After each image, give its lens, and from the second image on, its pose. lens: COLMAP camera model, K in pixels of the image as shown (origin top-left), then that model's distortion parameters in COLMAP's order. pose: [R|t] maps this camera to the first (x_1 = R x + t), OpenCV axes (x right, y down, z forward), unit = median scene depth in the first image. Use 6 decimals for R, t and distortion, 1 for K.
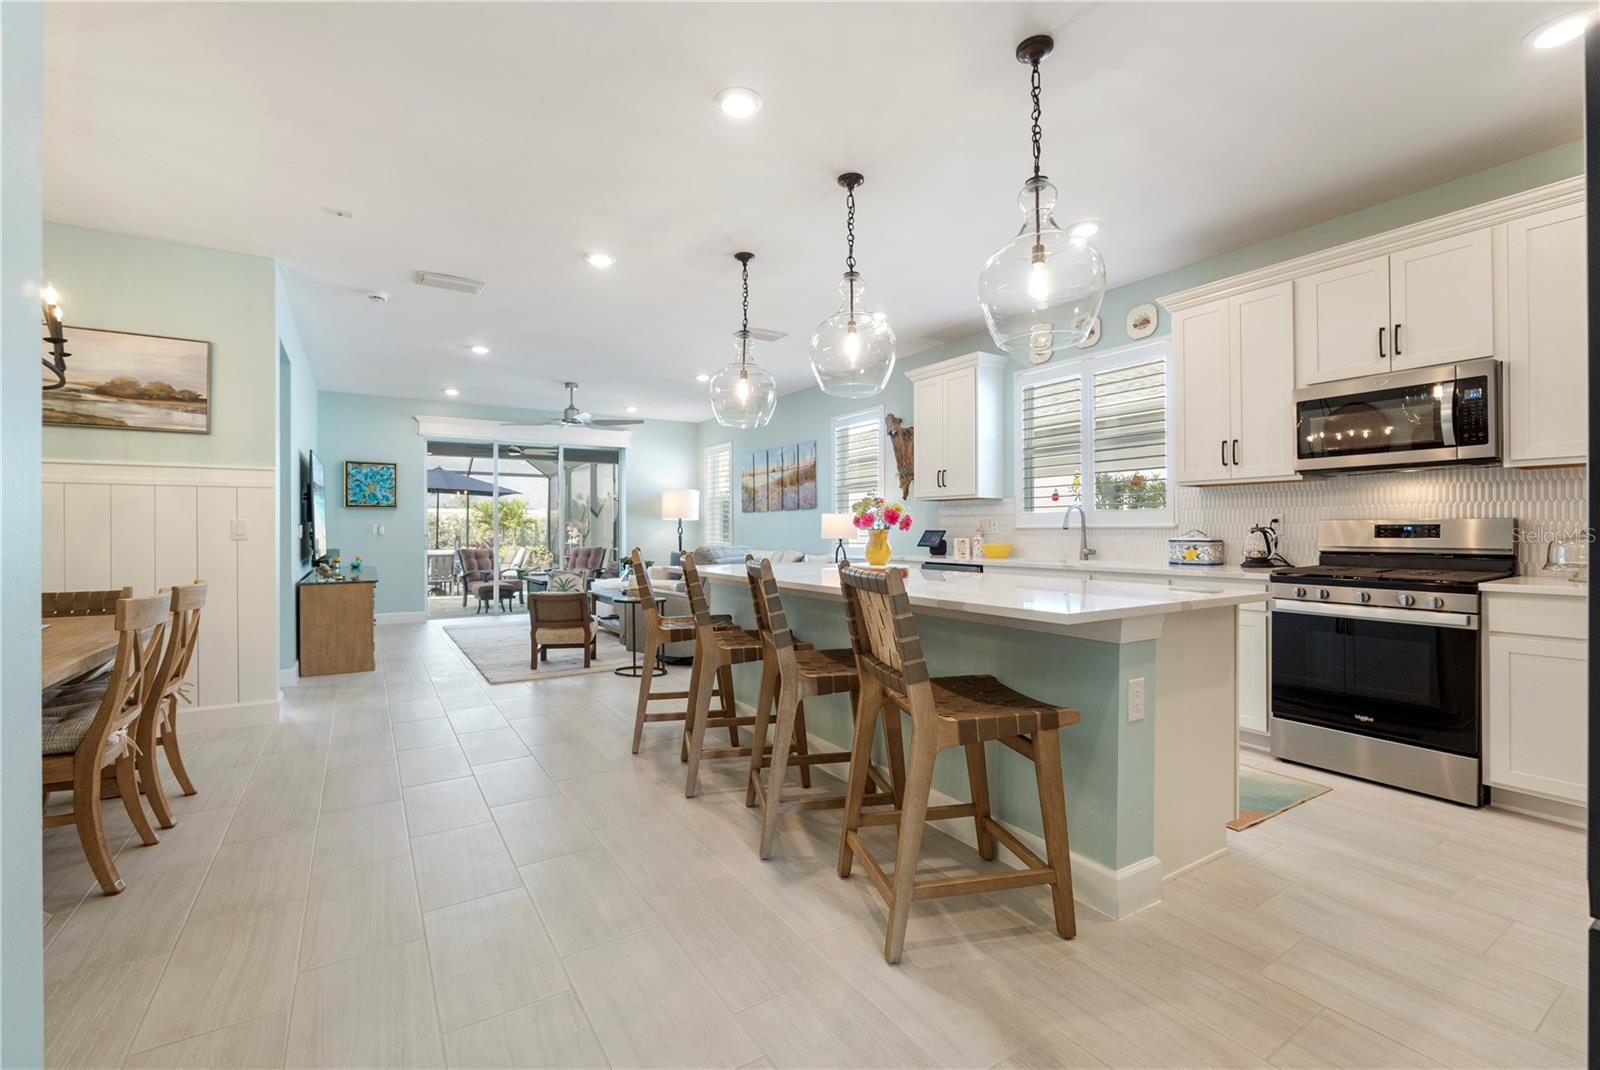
lens RADIAL K [[685.4, 0, 792.3], [0, 685.4, 526.1], [0, 0, 1]] dist [-0.000283, -0.000393]
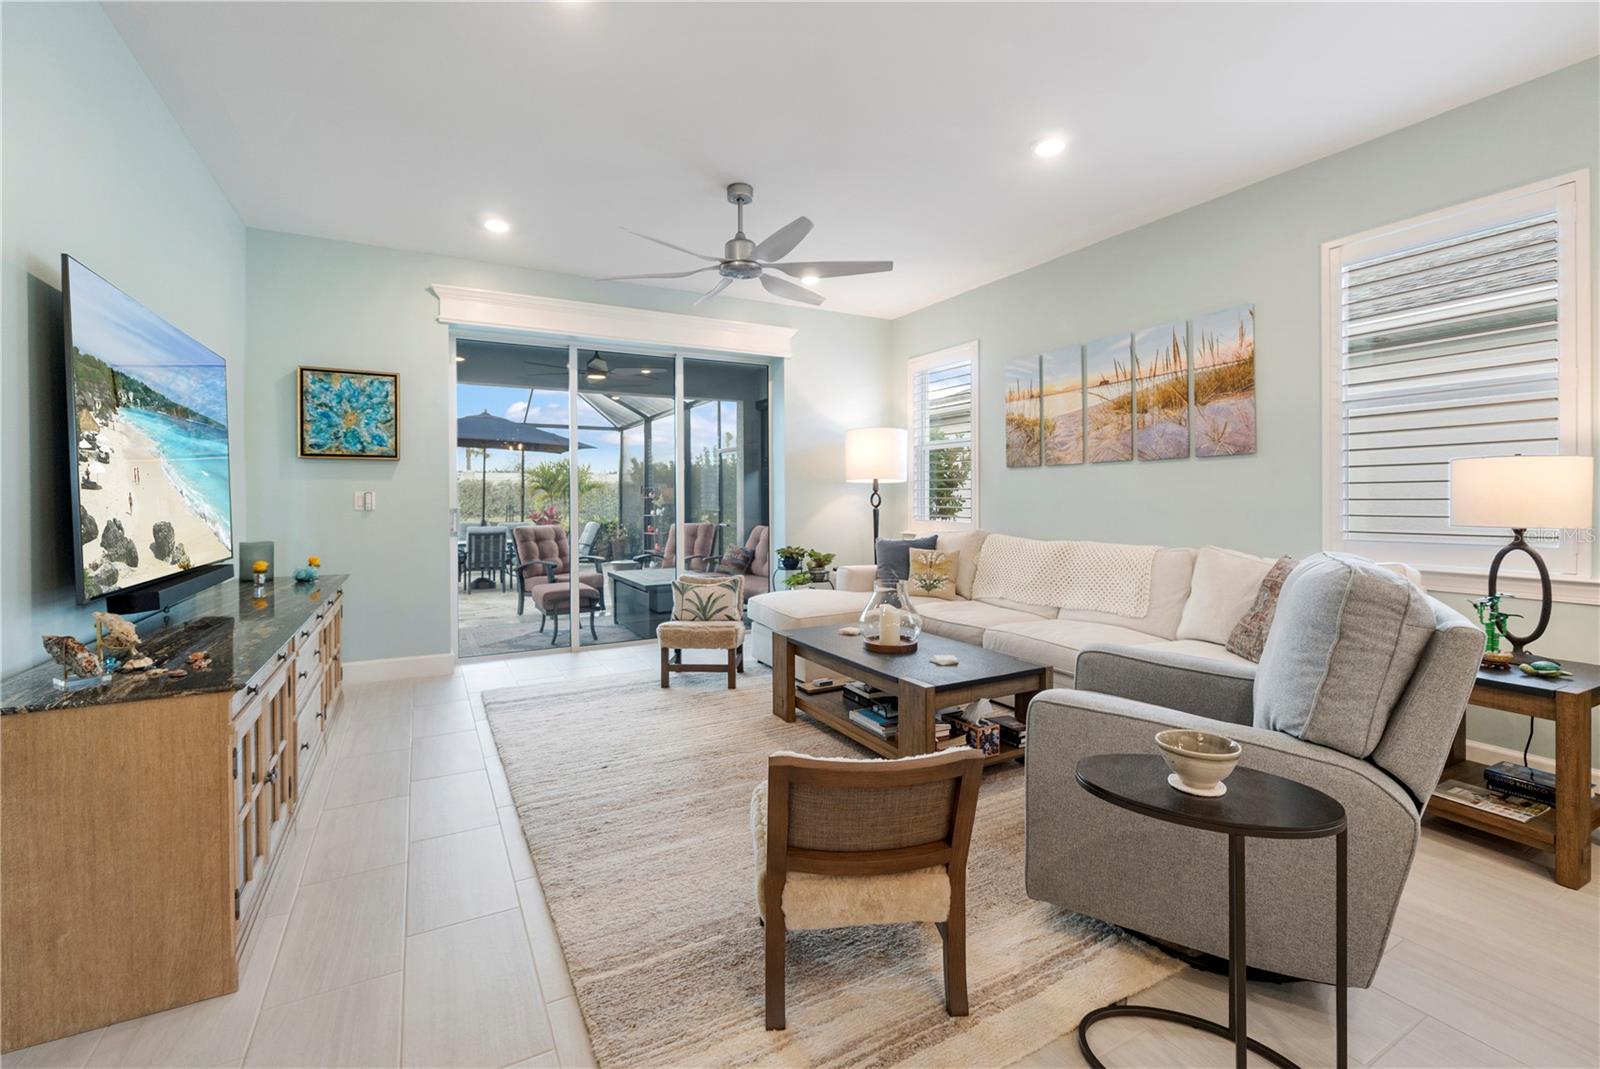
lens RADIAL K [[678.1, 0, 738.8], [0, 678.1, 498.3], [0, 0, 1]] dist [0.000374, 0.000012]
pose [[0.991574, -0.000790, -0.129541, -0.261830], [0.001924, 0.999961, 0.008624, -0.000785], [0.129529, -0.008800, 0.991537, 0.538450]]
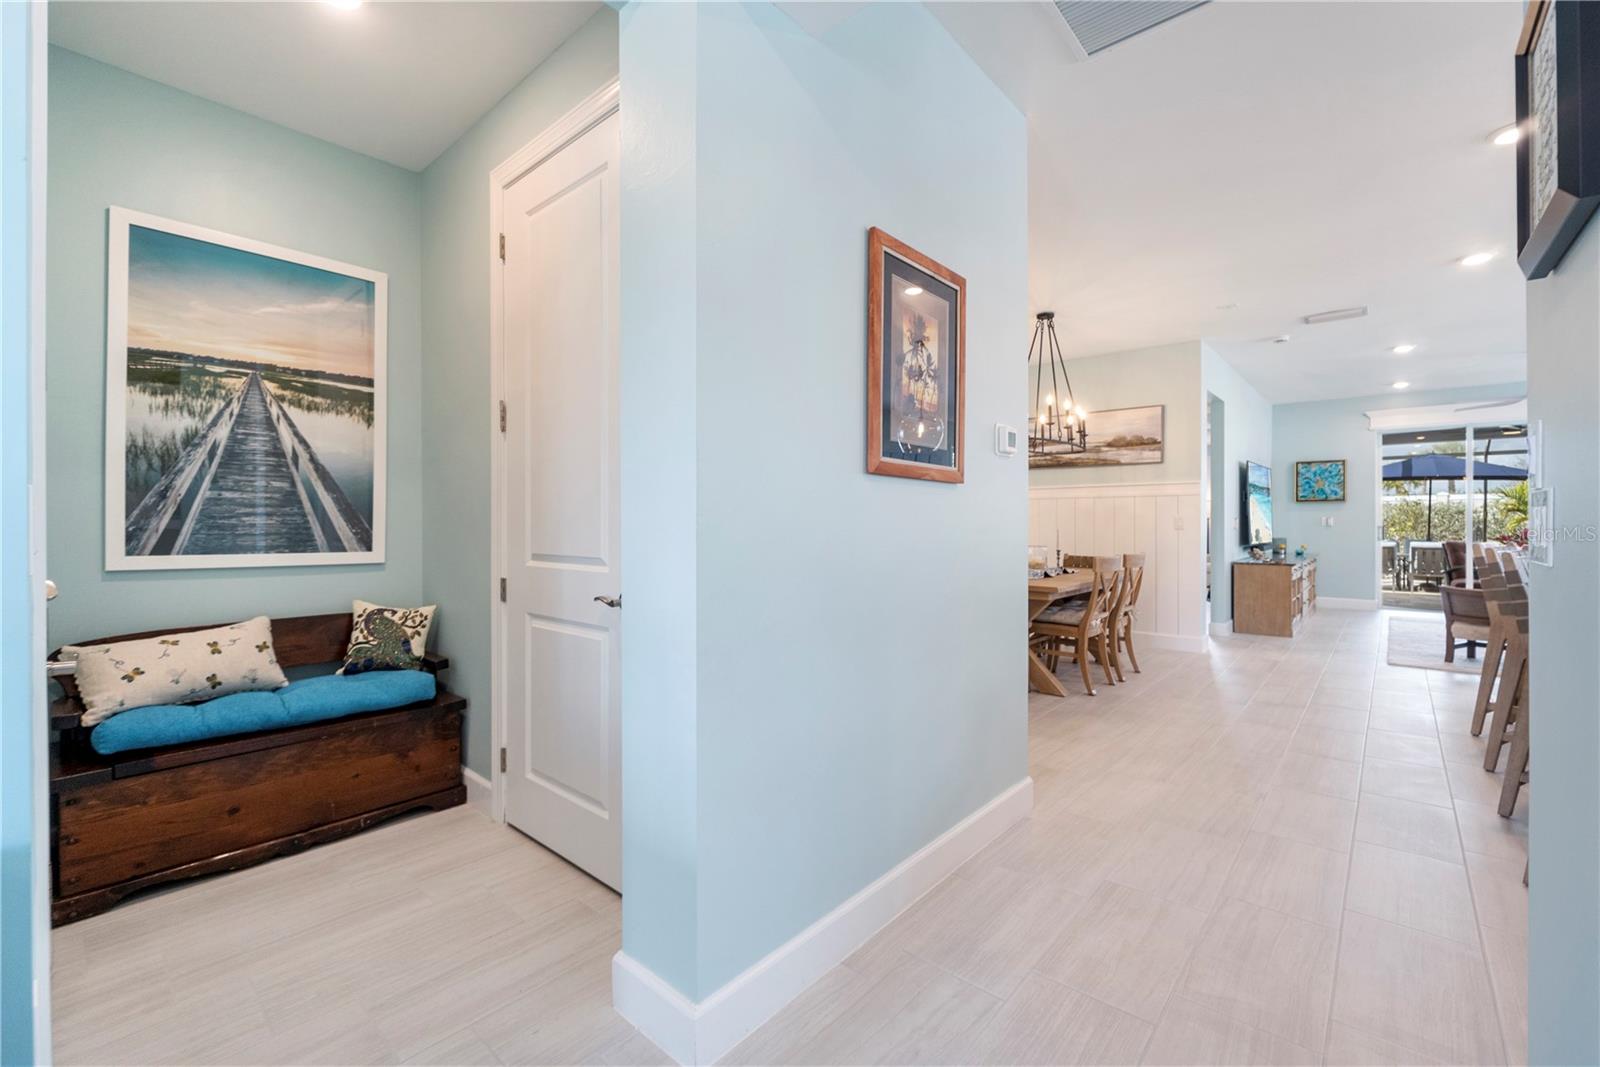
lens RADIAL K [[685.4, 0, 792.3], [0, 685.4, 524.6], [0, 0, 1]] dist [-0.000283, -0.000393]
pose [[0.274590, 0.010333, -0.961506, 0.225737], [0.004546, 0.999917, 0.012044, -0.007078], [0.961551, -0.007679, 0.274520, -0.134365]]
